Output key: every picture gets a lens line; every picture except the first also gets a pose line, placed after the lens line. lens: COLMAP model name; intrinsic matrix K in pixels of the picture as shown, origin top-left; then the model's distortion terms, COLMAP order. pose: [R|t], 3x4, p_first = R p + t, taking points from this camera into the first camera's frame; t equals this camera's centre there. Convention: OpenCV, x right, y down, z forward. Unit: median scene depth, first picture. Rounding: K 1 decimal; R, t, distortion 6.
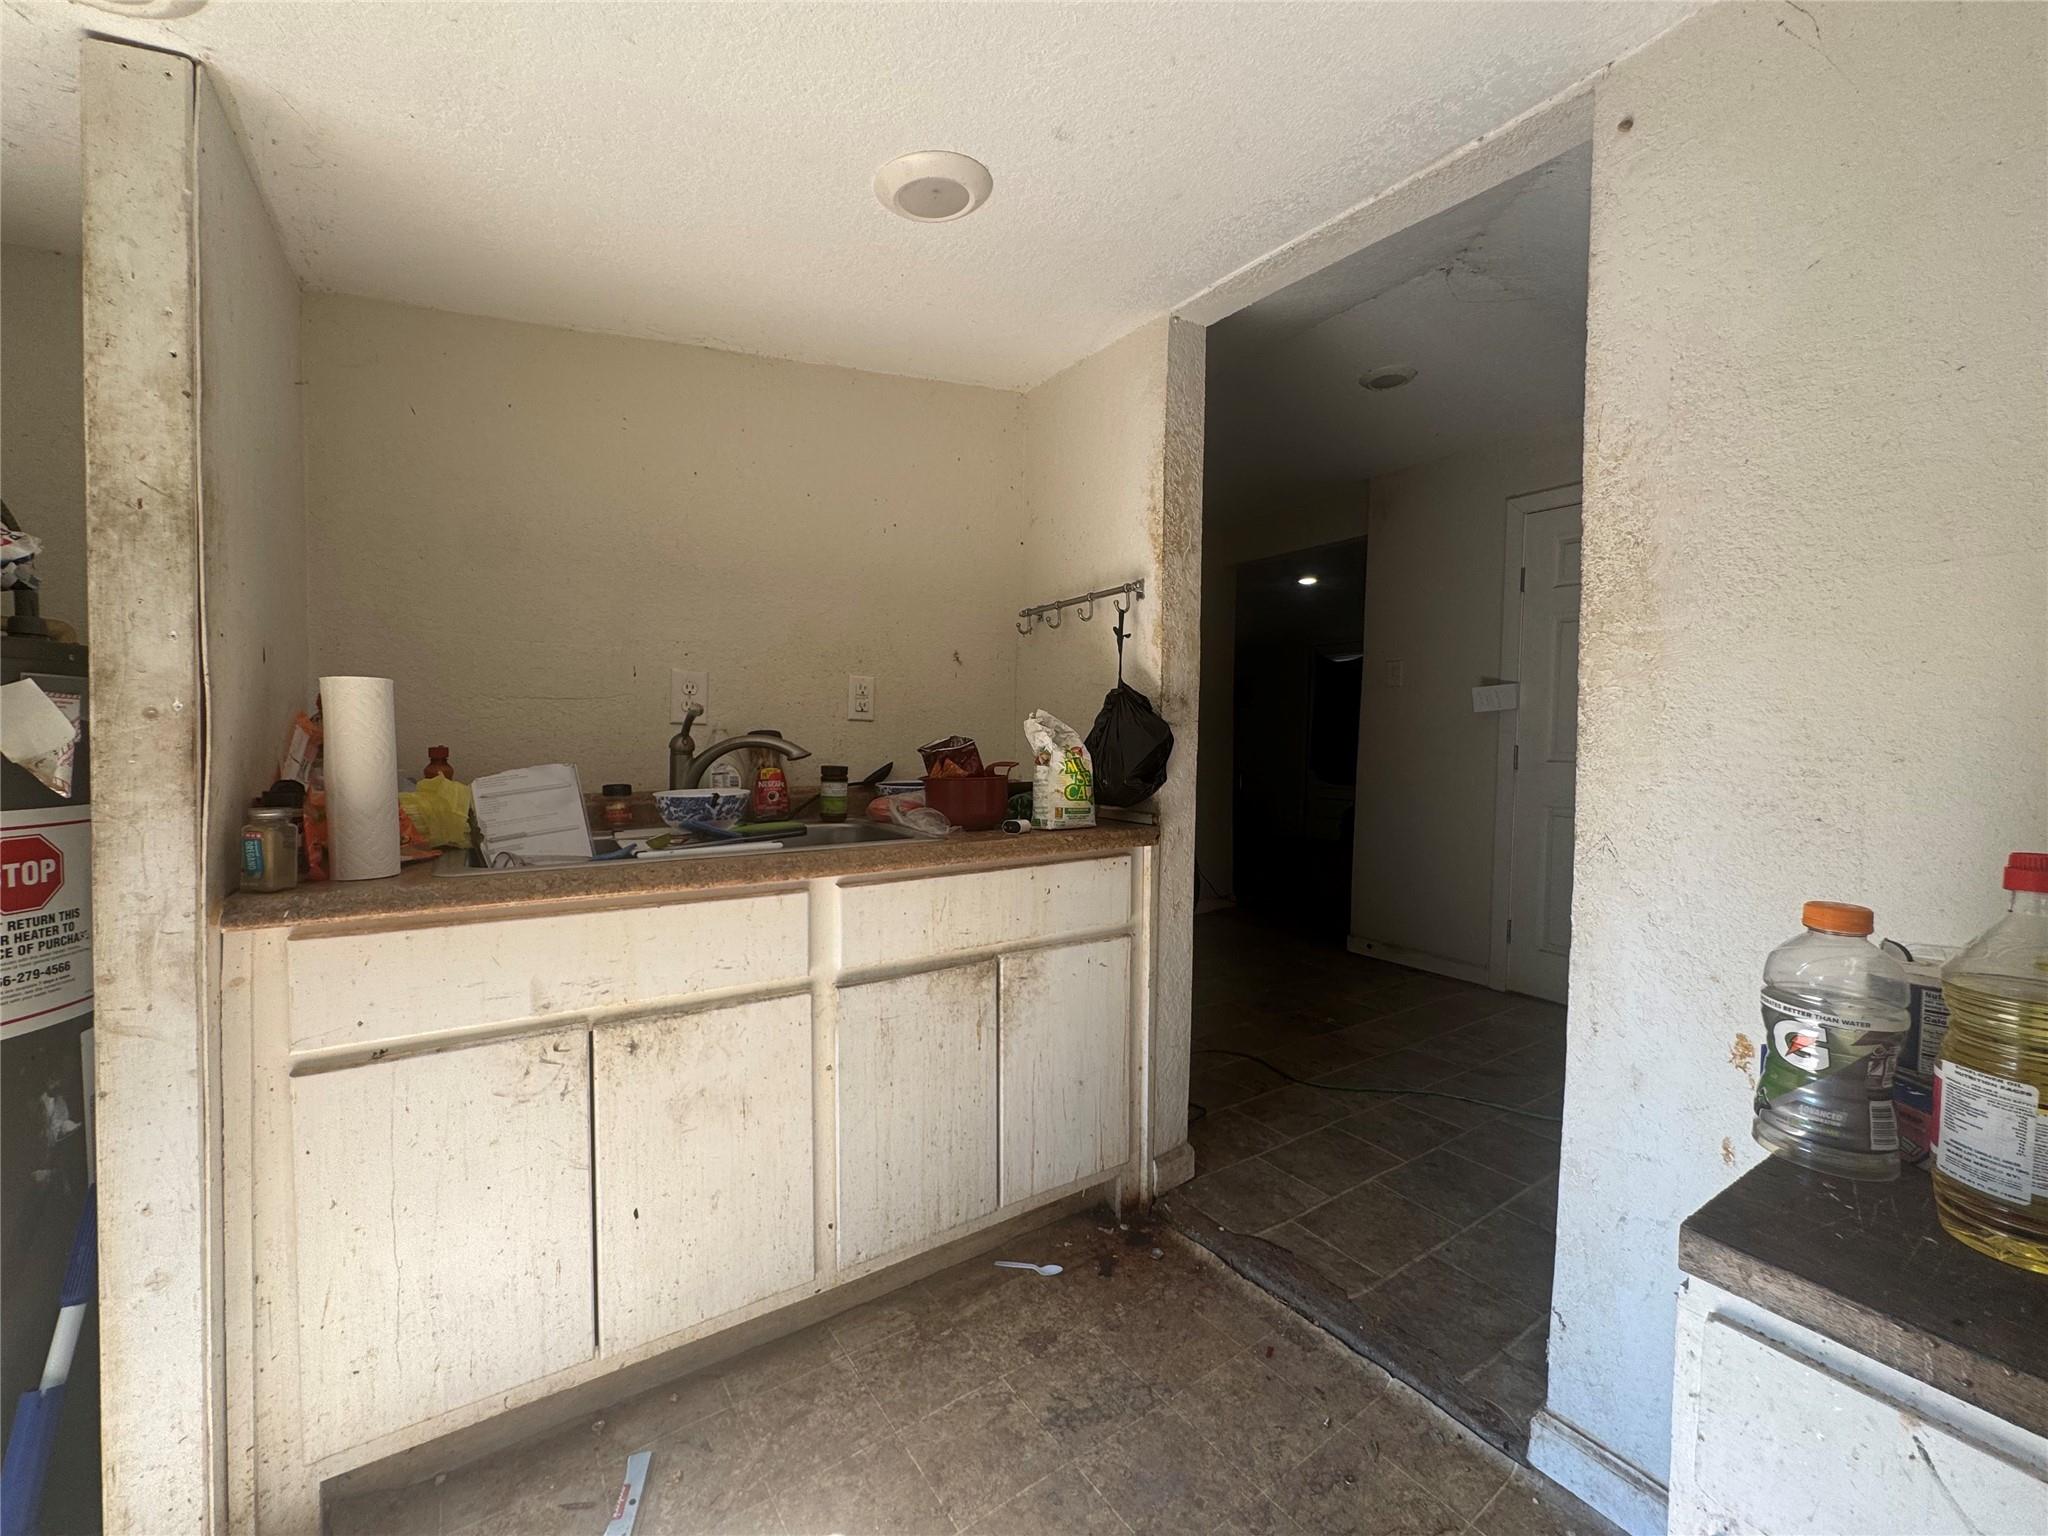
lens RADIAL K [[821.7, 0, 1030.0], [0, 821.7, 764.9], [0, 0, 1]] dist [0.000185, -0.000019]
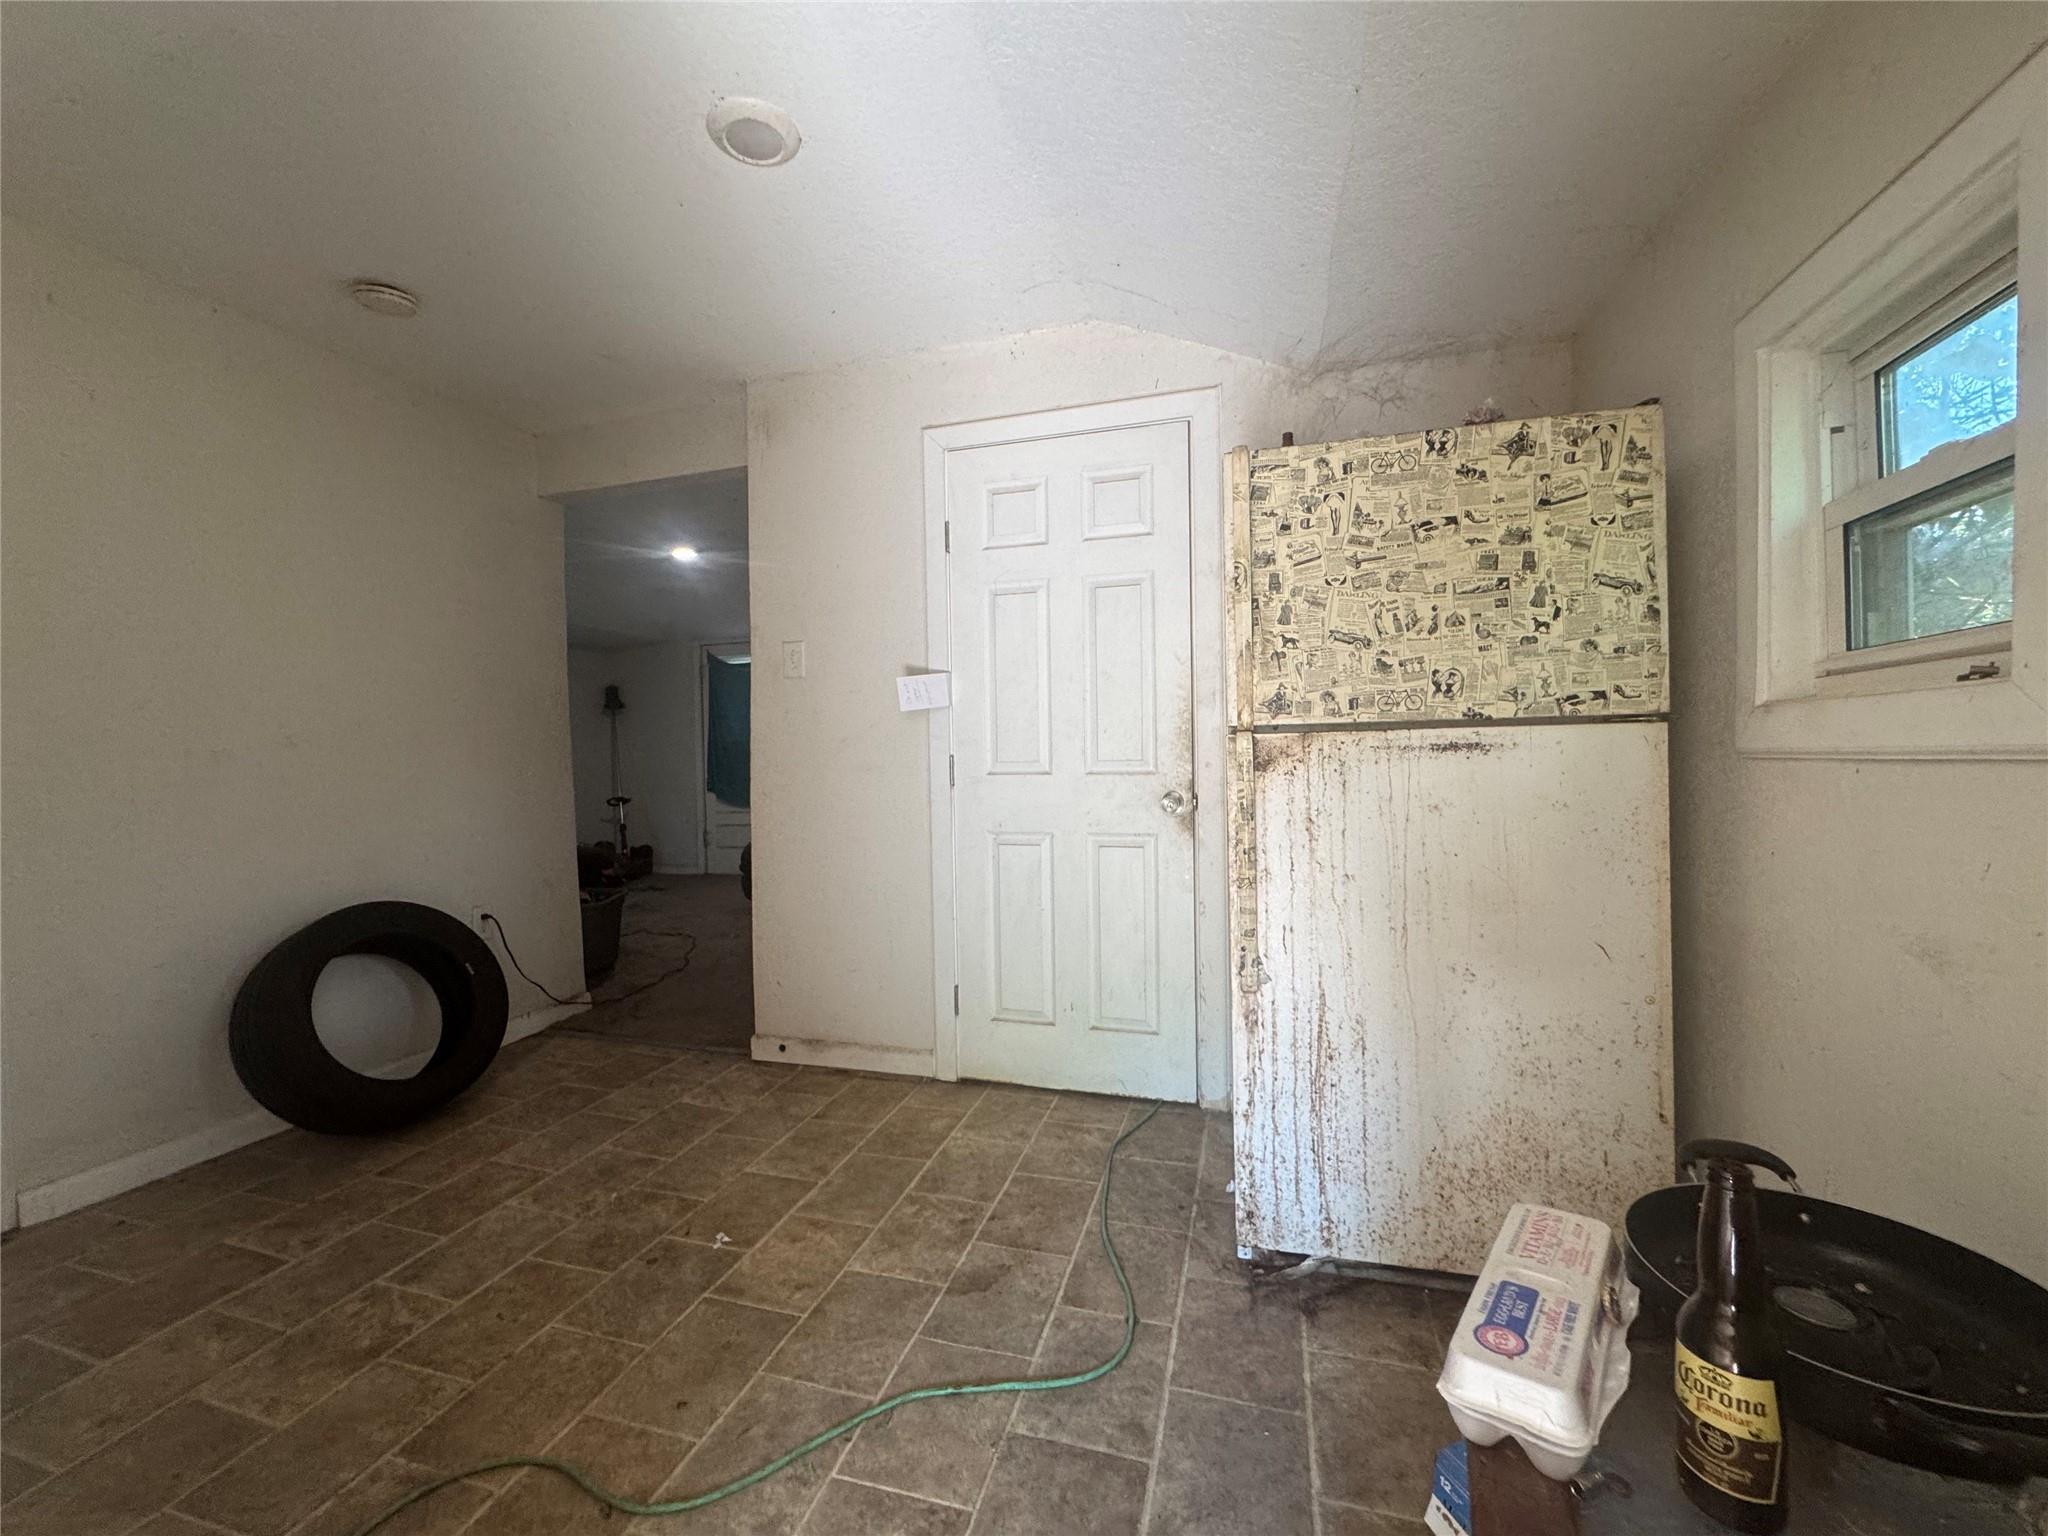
lens RADIAL K [[821.7, 0, 1026.2], [0, 821.7, 761.3], [0, 0, 1]] dist [0.000185, -0.000019]
pose [[0.773582, -0.042363, 0.632279, 0.160663], [0.055245, 0.998473, -0.000692, -0.012793], [-0.631284, 0.035466, 0.774740, 0.359995]]
